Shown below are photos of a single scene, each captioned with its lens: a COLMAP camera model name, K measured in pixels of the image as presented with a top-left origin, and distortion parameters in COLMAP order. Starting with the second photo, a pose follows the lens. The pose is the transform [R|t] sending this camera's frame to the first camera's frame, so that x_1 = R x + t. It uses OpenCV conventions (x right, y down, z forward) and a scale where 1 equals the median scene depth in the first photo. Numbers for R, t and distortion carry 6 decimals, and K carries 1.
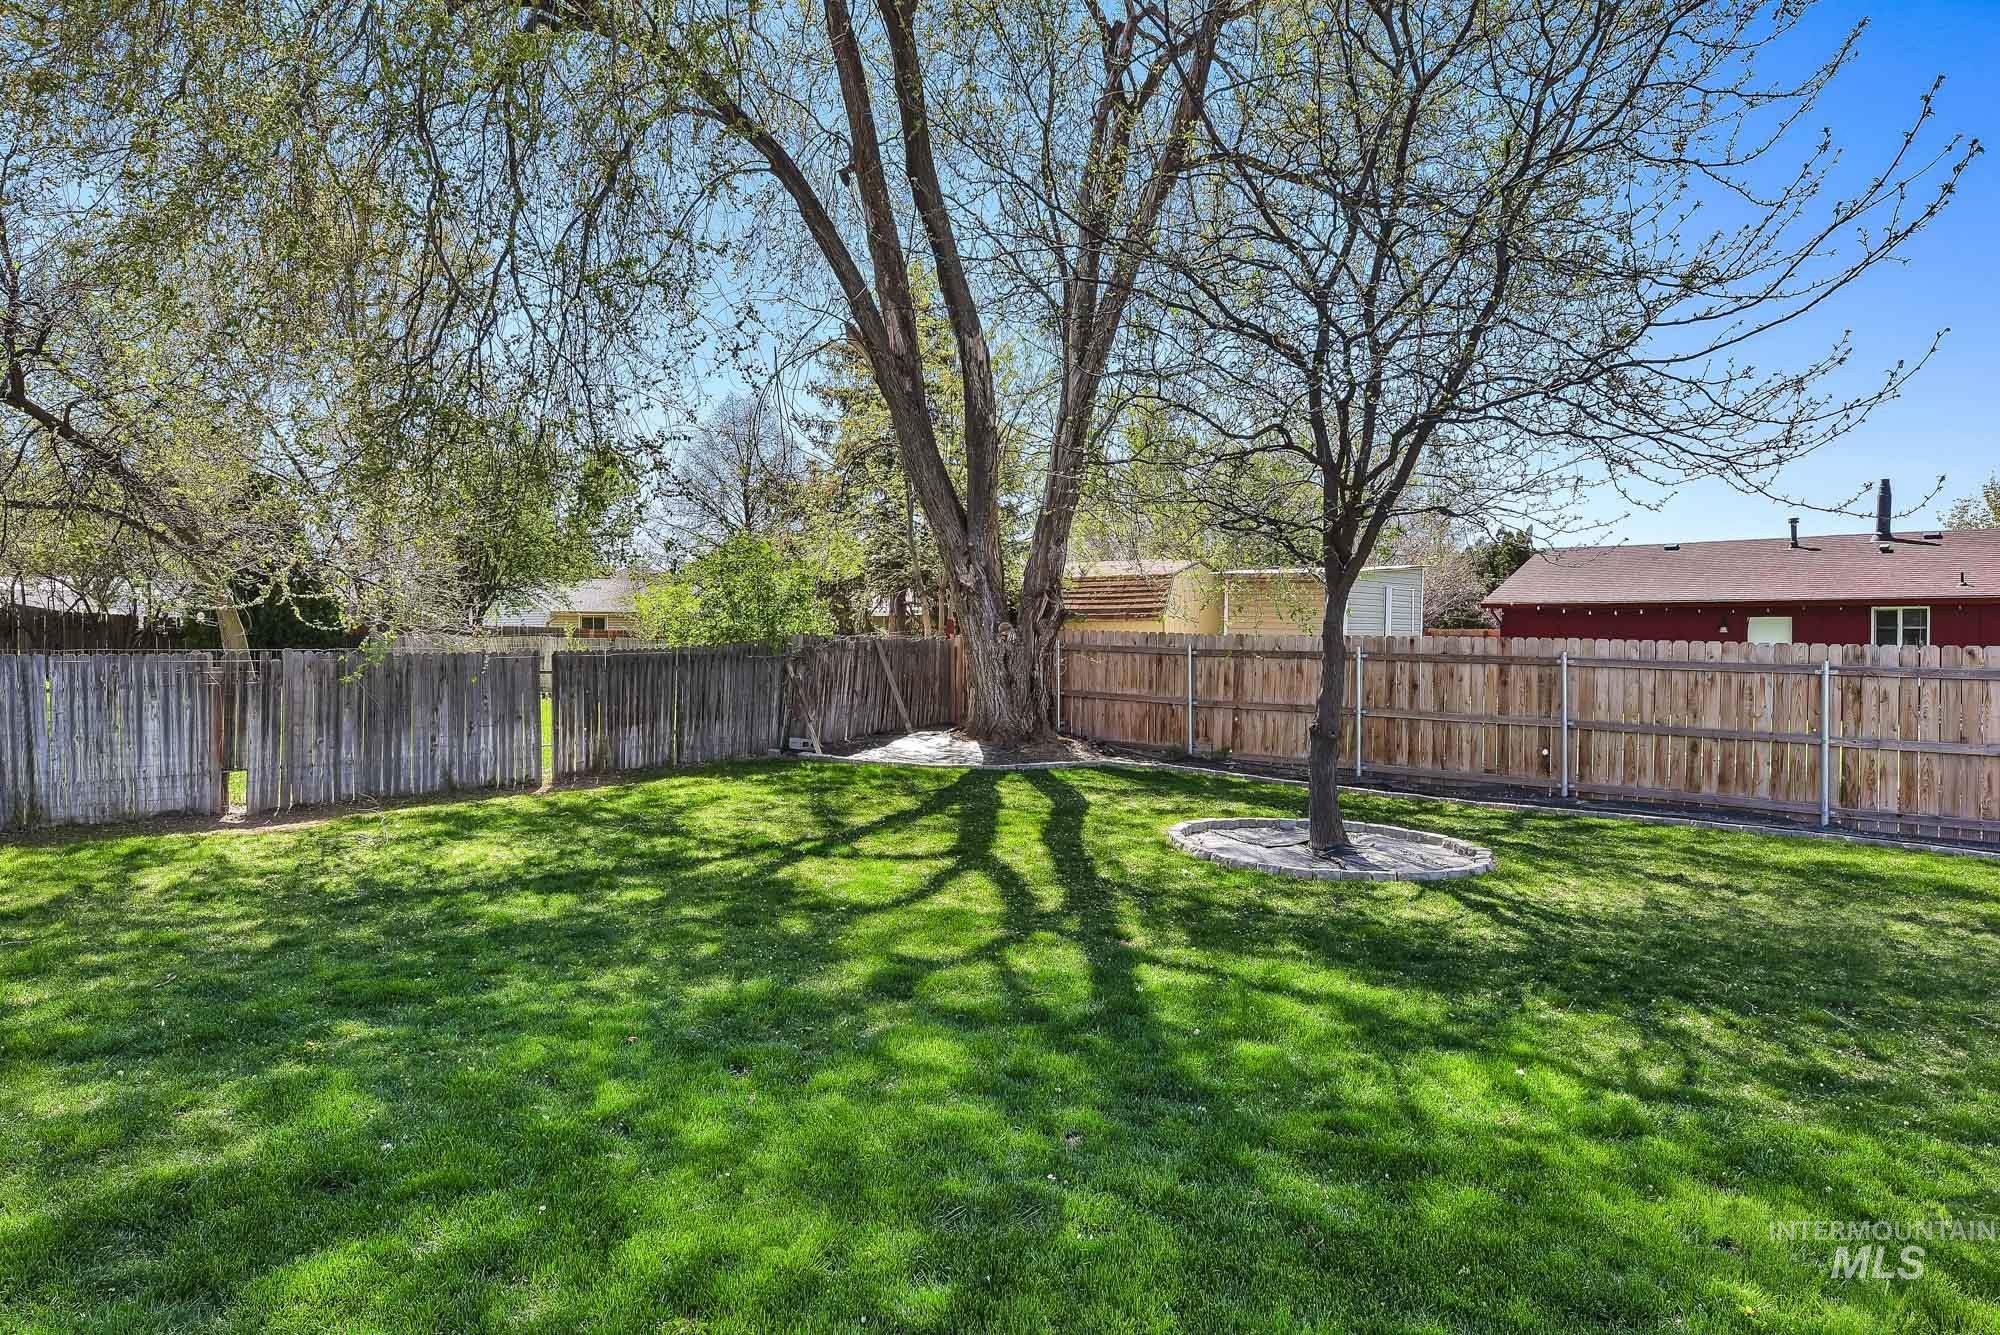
lens RADIAL K [[1217.1, 0, 1001.9], [0, 1217.1, 663.6], [0, 0, 1]] dist [0.005004, -0.000111]
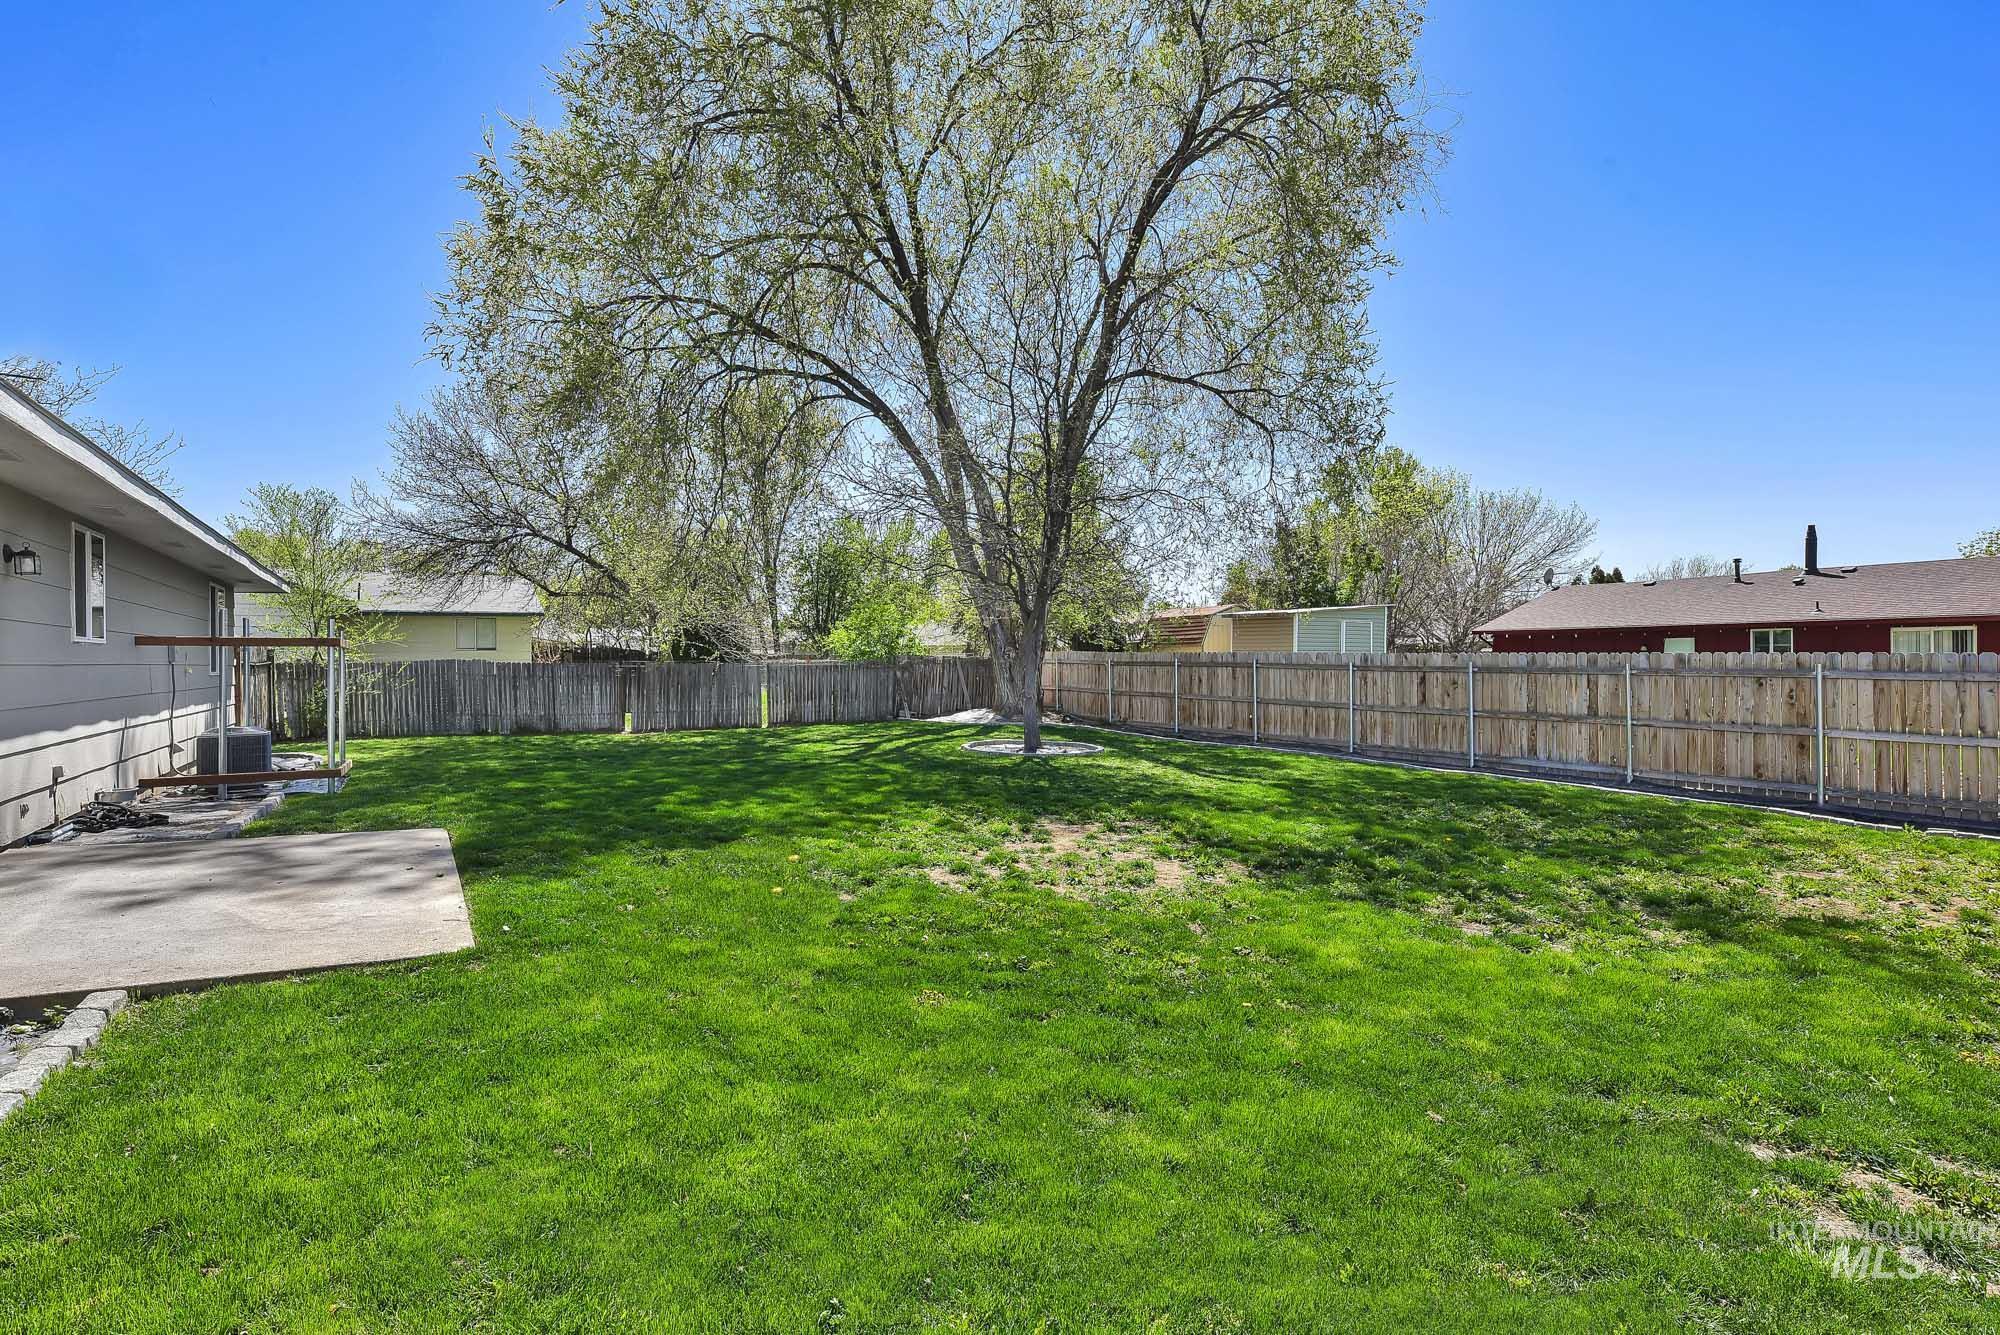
lens RADIAL K [[1046.5, 0, 996.7], [0, 1046.5, 664.0], [0, 0, 1]] dist [-0.000558, 0.000110]
pose [[0.944124, -0.006383, -0.329529, 0.564913], [-0.000950, 0.999756, -0.022090, 0.028858], [0.329589, 0.021169, 0.943887, -0.539925]]
